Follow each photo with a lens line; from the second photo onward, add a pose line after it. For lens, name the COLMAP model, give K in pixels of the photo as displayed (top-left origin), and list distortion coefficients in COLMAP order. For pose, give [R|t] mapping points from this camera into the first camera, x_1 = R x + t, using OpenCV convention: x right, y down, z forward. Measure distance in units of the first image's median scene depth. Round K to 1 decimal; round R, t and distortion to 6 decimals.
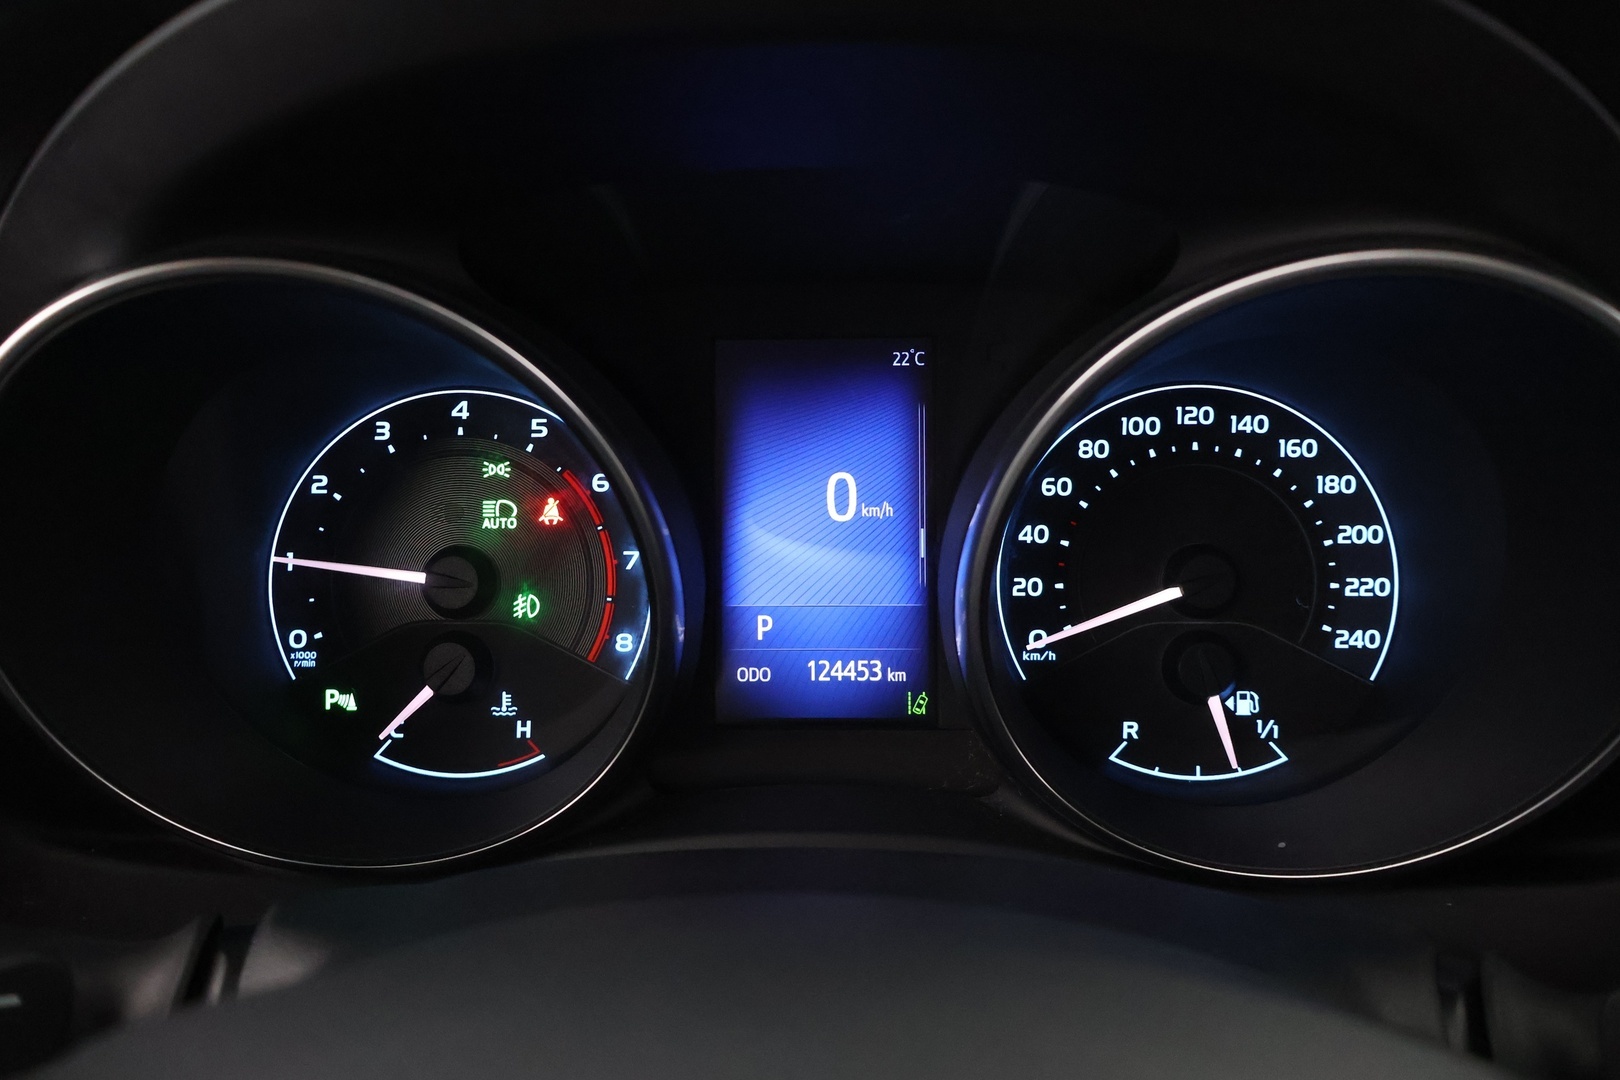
lens RADIAL K [[1389.0, 0, 815.0], [0, 1389.0, 546.4], [0, 0, 1]] dist [0.009846, 0.000707]
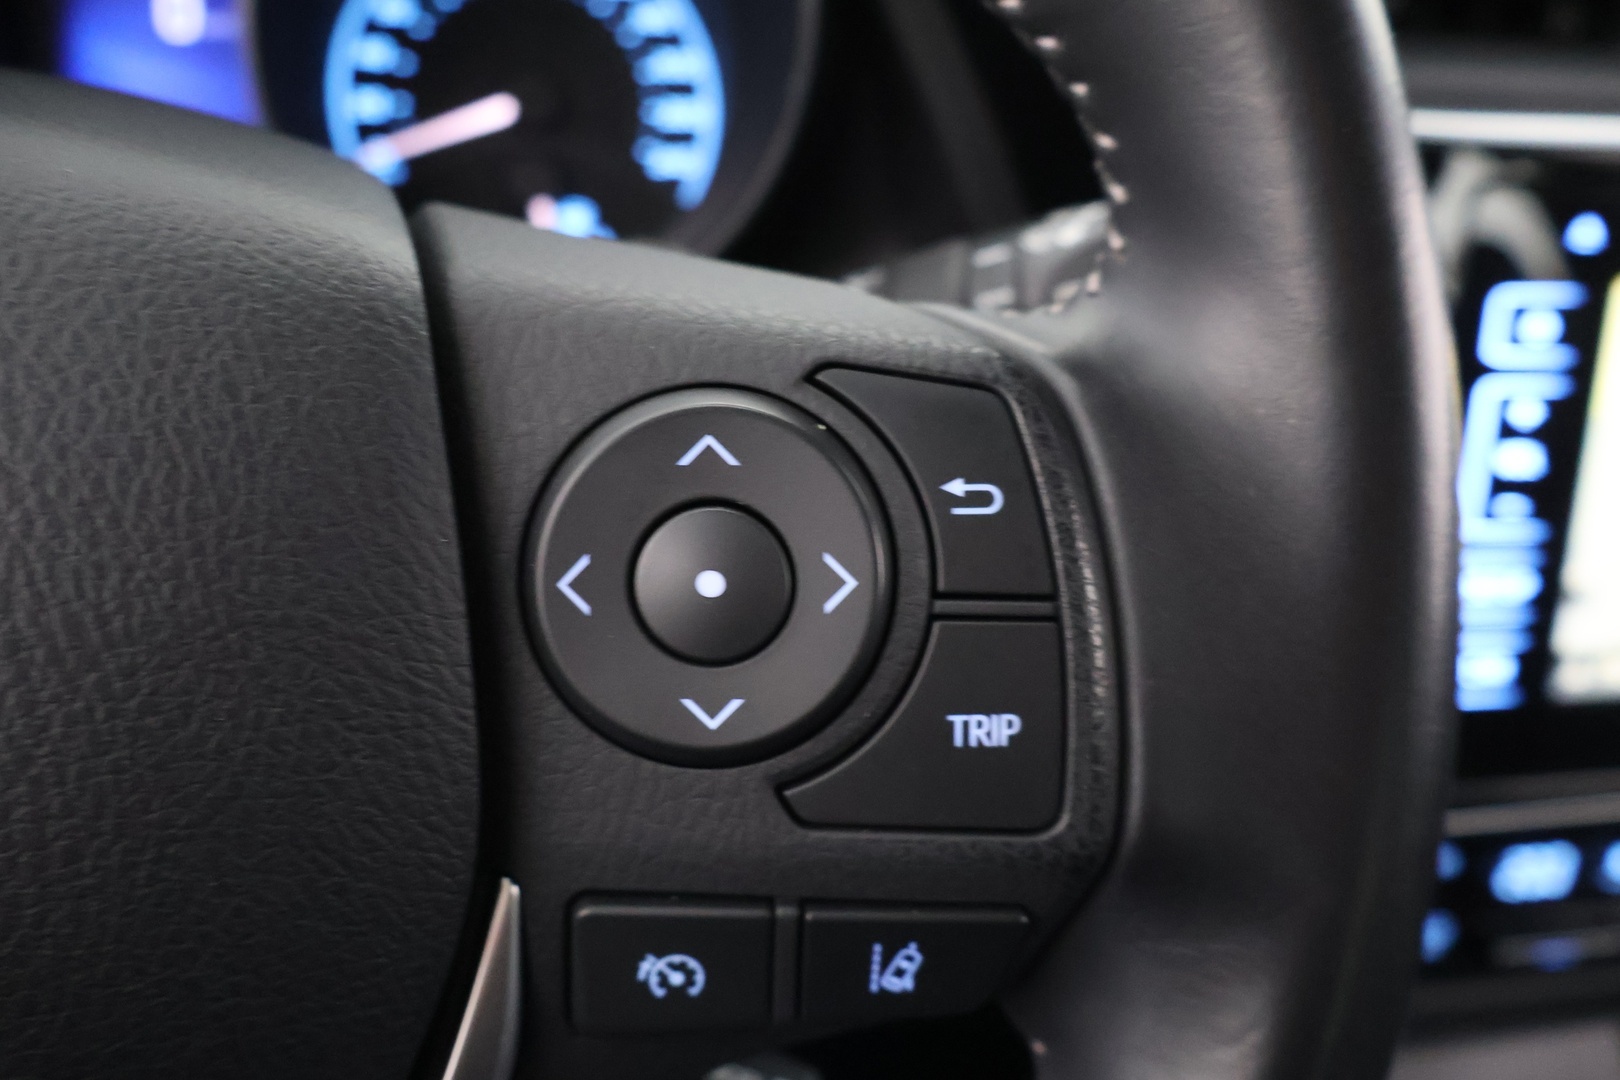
lens RADIAL K [[1389.0, 0, 812.7], [0, 1389.0, 535.0], [0, 0, 1]] dist [0.009846, 0.000707]
pose [[0.974583, -0.030068, 0.221999, 0.236156], [0.001979, 0.992069, 0.125681, 0.222542], [-0.224017, -0.122047, 0.966913, -0.149210]]
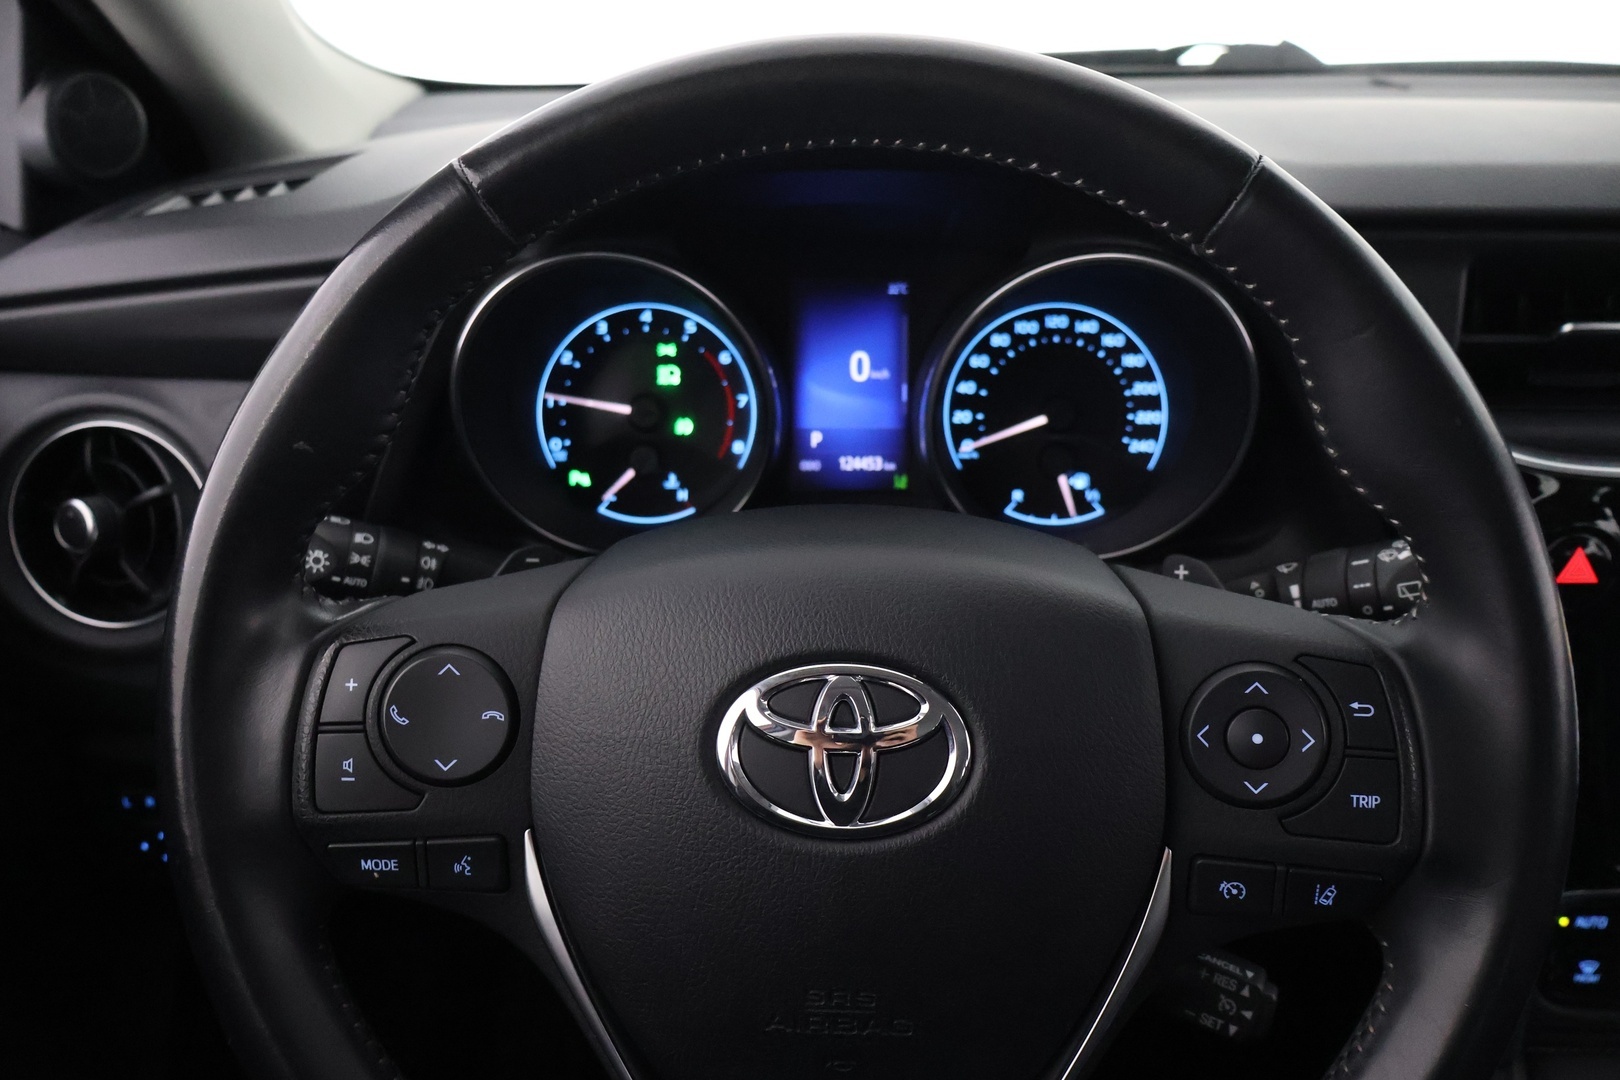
lens RADIAL K [[1389.0, 0, 800.0], [0, 1389.0, 535.0], [0, 0, 1]] dist [0.009846, 0.000707]
pose [[0.999983, 0.005853, -0.000118, -0.057392], [-0.005831, 0.997556, 0.069622, 0.057702], [0.000525, -0.069620, 0.997573, -0.815232]]
